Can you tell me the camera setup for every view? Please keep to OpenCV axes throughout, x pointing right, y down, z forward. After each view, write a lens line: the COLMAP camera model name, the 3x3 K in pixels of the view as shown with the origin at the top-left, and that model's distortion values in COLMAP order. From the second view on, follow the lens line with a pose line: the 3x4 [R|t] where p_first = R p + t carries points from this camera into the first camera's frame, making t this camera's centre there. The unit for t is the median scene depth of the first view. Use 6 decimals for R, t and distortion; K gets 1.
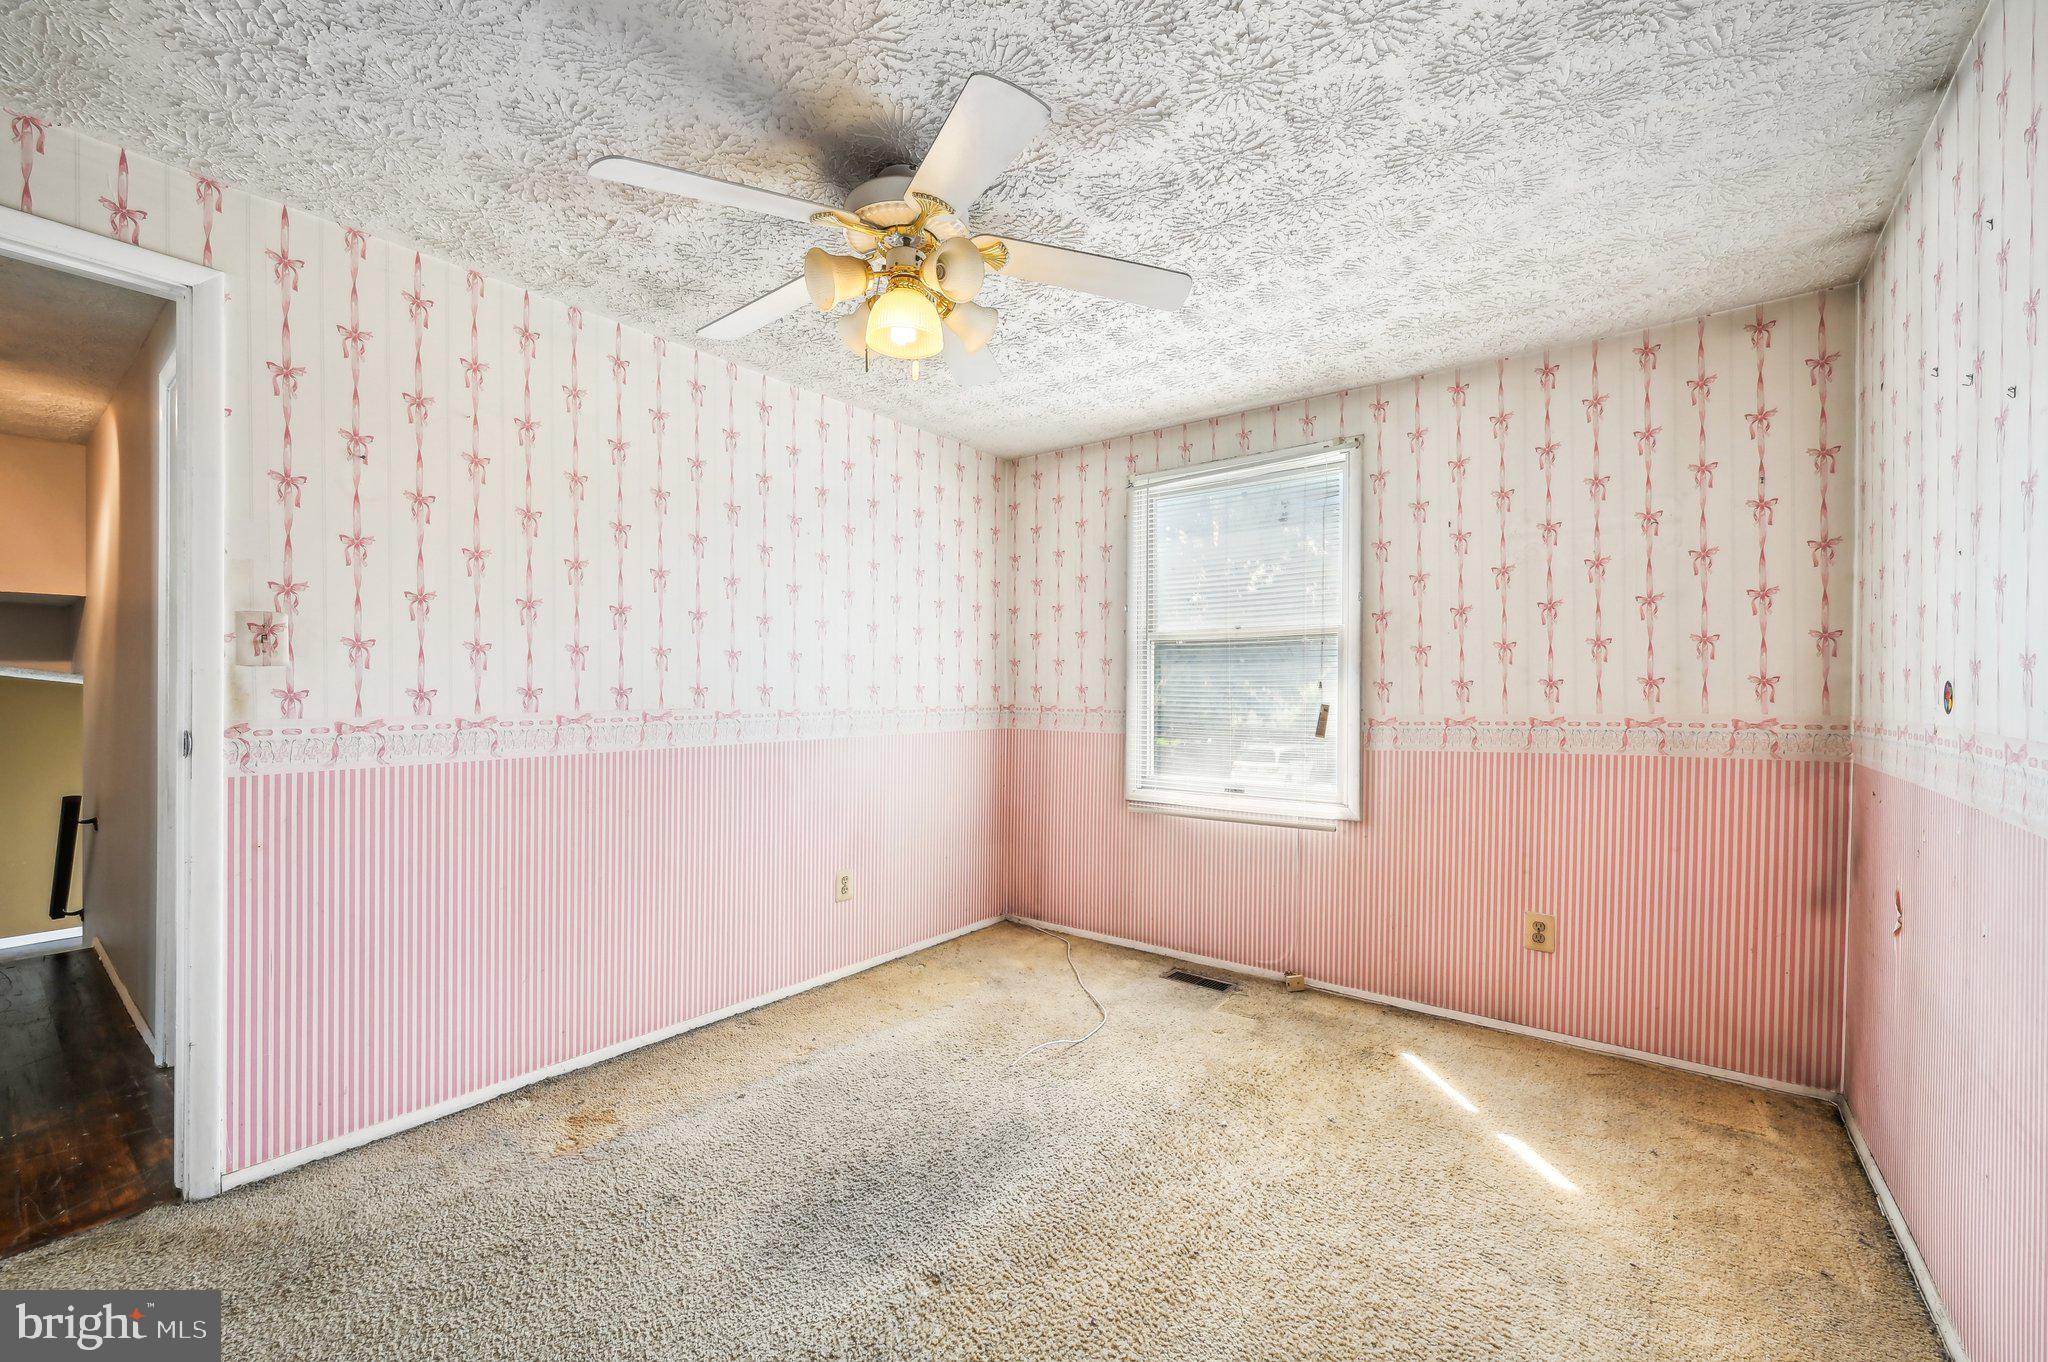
lens RADIAL K [[818.5, 0, 1030.9], [0, 818.5, 695.2], [0, 0, 1]] dist [-0.000976, 0.000226]
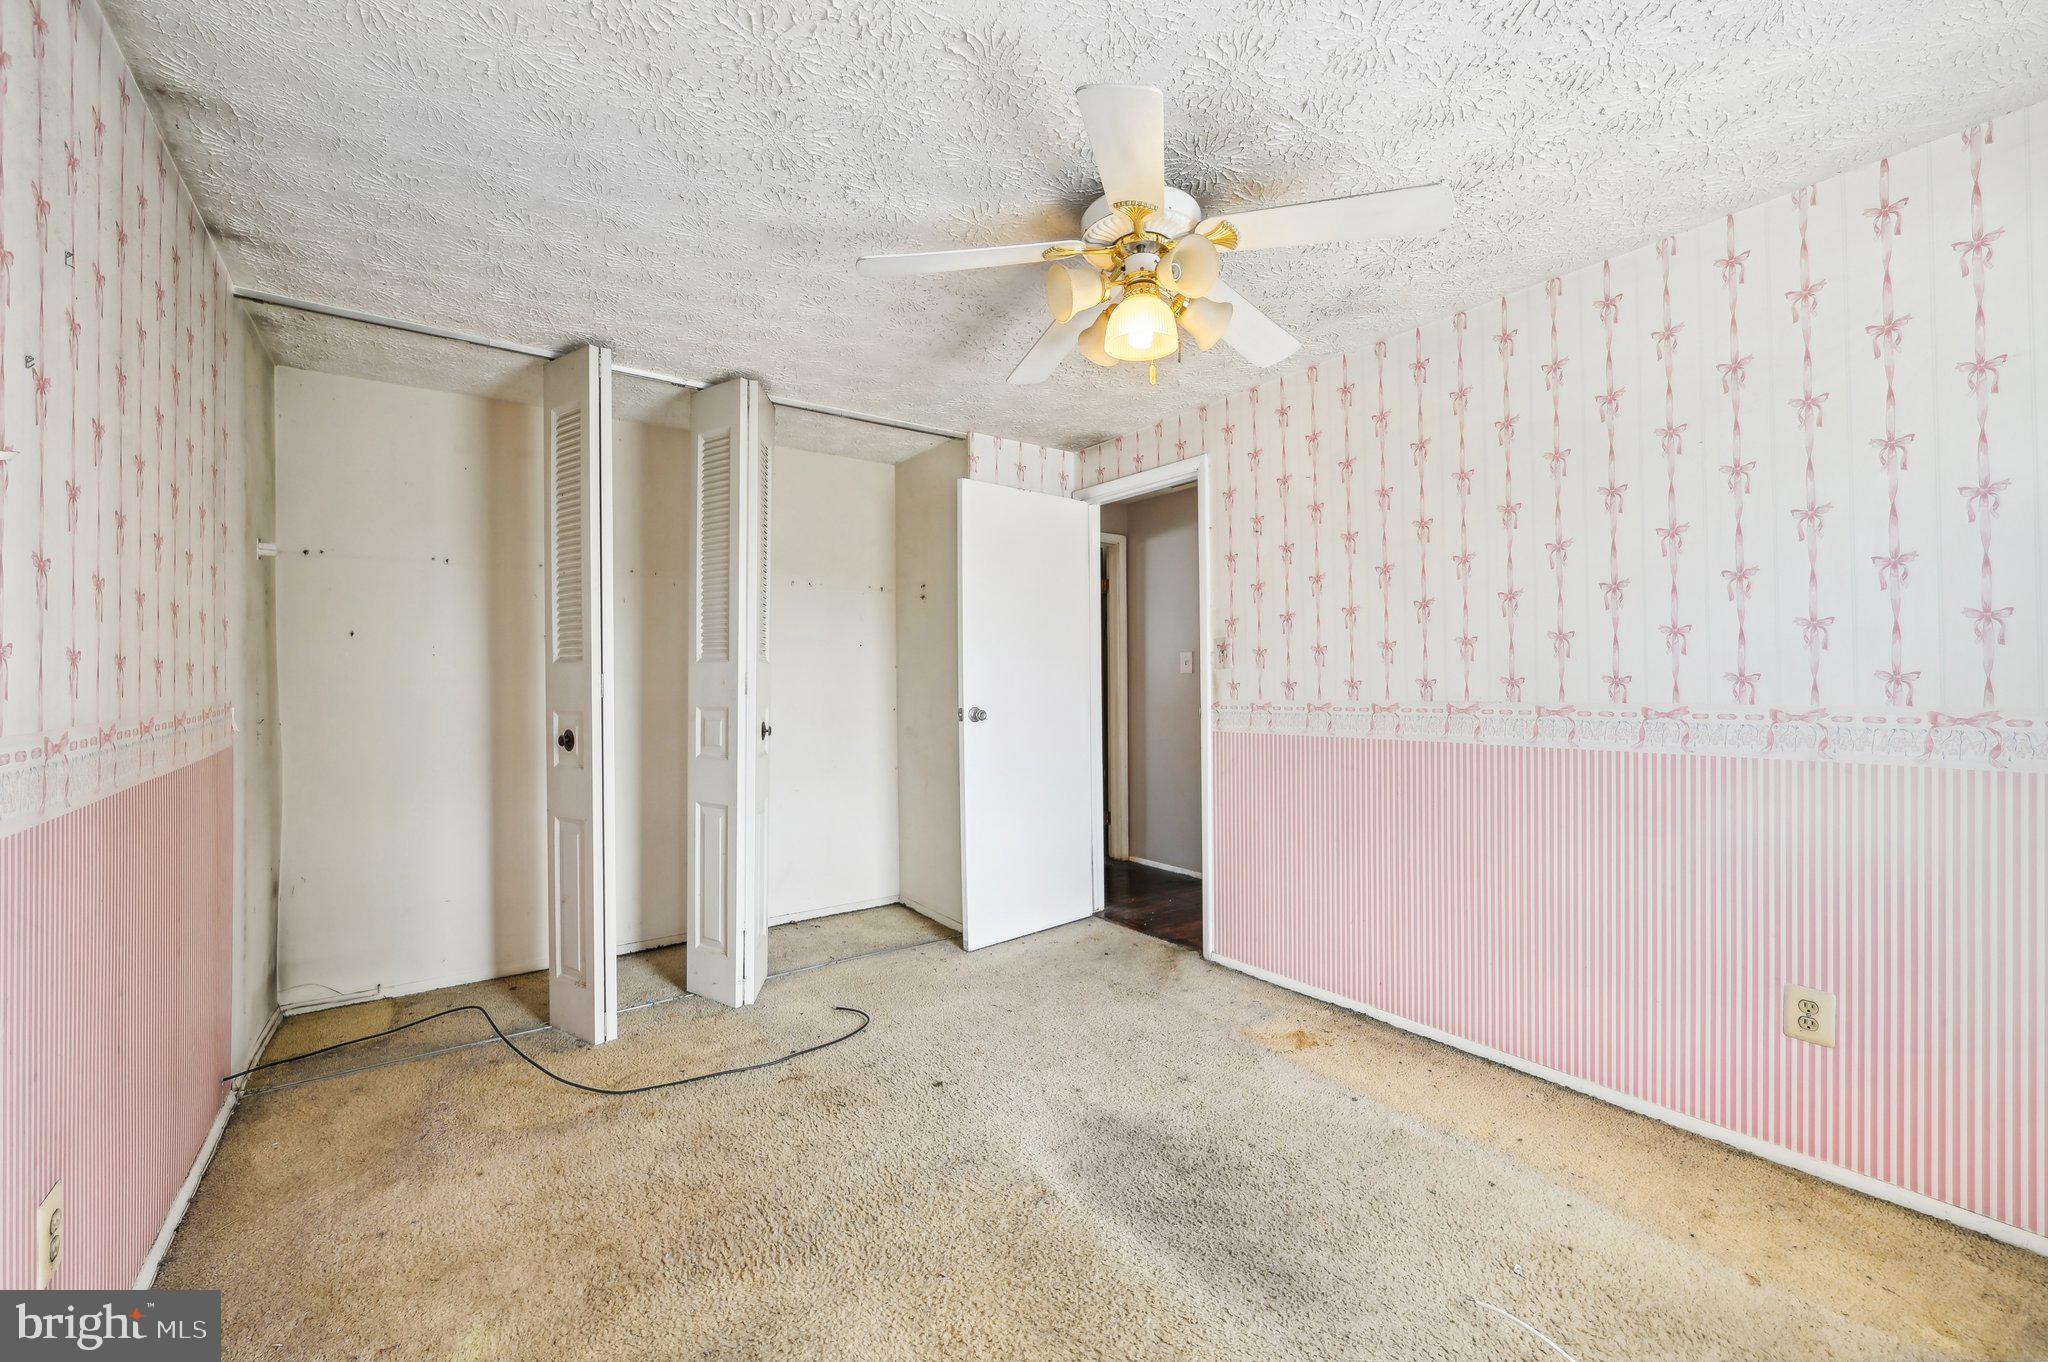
lens RADIAL K [[818.5, 0, 1034.8], [0, 818.5, 673.1], [0, 0, 1]] dist [-0.000976, 0.000226]
pose [[-0.278490, -0.006889, -0.960414, 0.575410], [0.003643, 0.999960, -0.008229, -0.009316], [0.960432, -0.005790, -0.278454, 0.755144]]
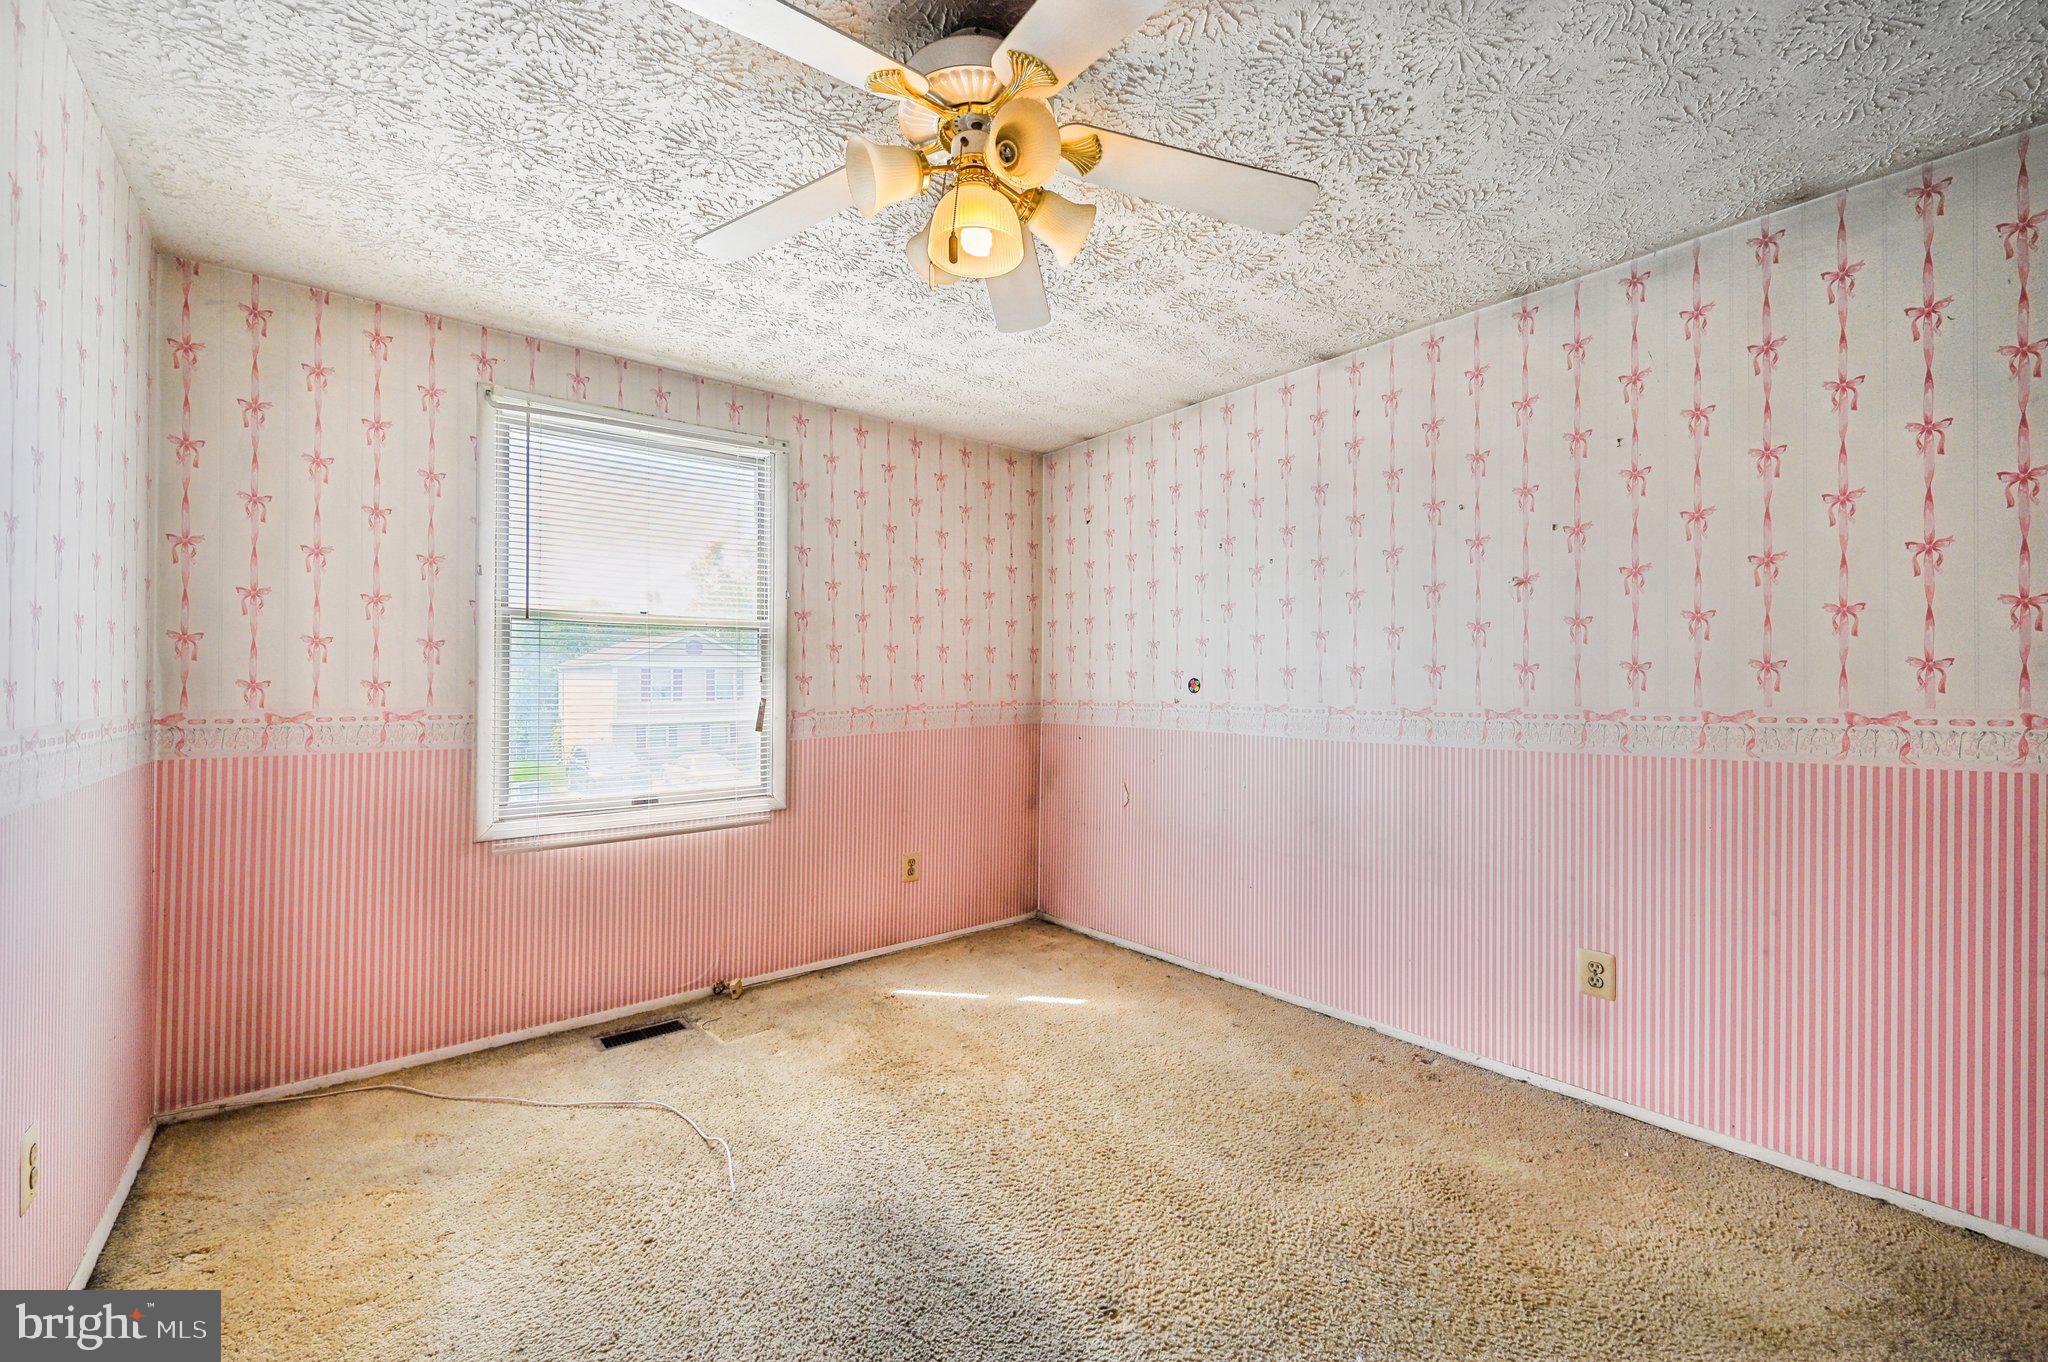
lens RADIAL K [[818.5, 0, 1020.0], [0, 818.5, 683.9], [0, 0, 1]] dist [-0.000976, 0.000226]
pose [[0.240990, -0.004419, 0.970518, -0.598749], [0.010826, 0.999940, 0.001865, -0.005029], [-0.970467, 0.010057, 0.241023, 0.497019]]
